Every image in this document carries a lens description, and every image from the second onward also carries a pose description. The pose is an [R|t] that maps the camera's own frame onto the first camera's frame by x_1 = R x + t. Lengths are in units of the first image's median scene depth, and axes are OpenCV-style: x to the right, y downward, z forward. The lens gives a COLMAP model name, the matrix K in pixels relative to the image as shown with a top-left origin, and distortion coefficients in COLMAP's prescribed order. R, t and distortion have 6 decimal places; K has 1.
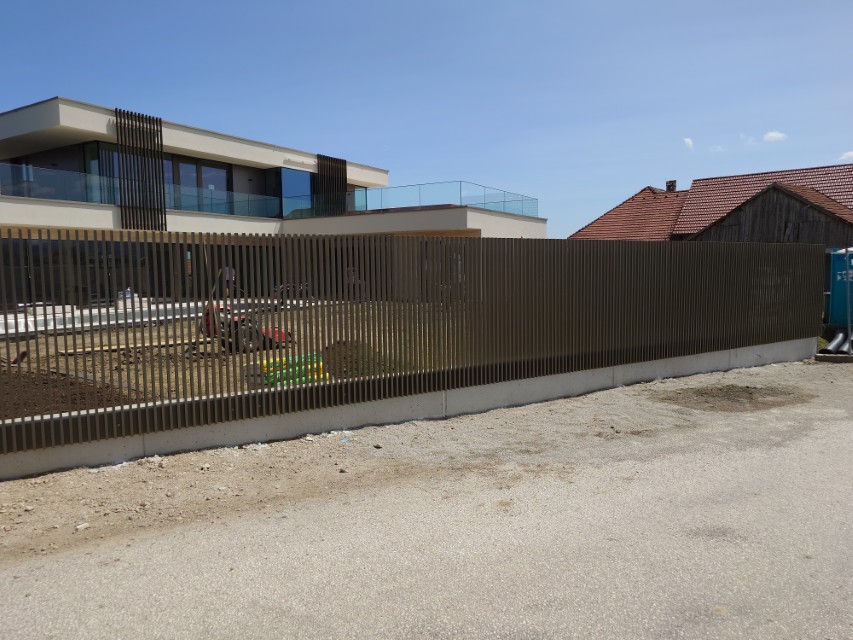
lens RADIAL K [[597.5, 0, 427.0], [0, 597.5, 313.4], [0, 0, 1]] dist [0.002201, -0.000294]
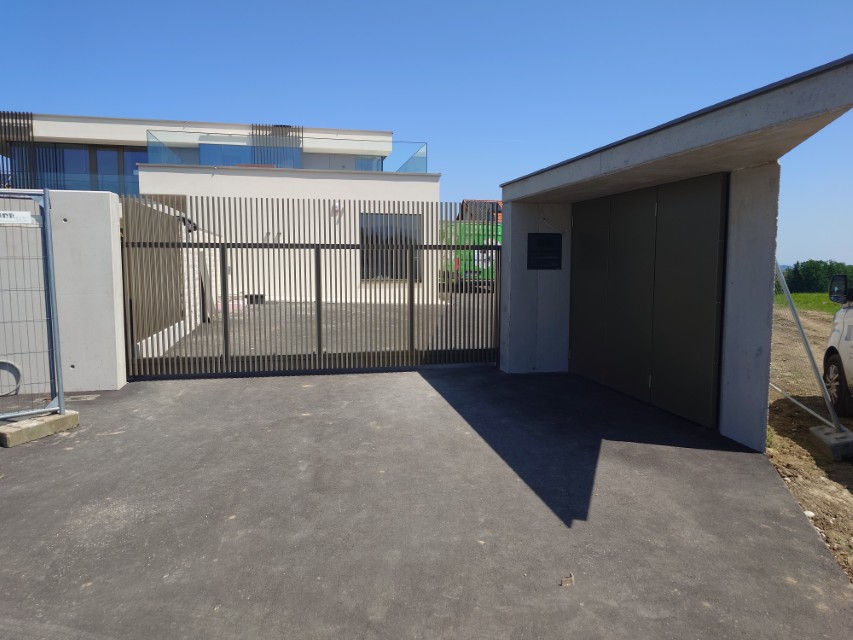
lens RADIAL K [[597.5, 0, 427.0], [0, 597.5, 313.4], [0, 0, 1]] dist [0.002201, -0.000294]
pose [[0.711992, 0.072933, -0.698390, 0.849761], [-0.063587, 0.997202, 0.039313, -0.046789], [0.699303, 0.016418, 0.714637, 0.714631]]
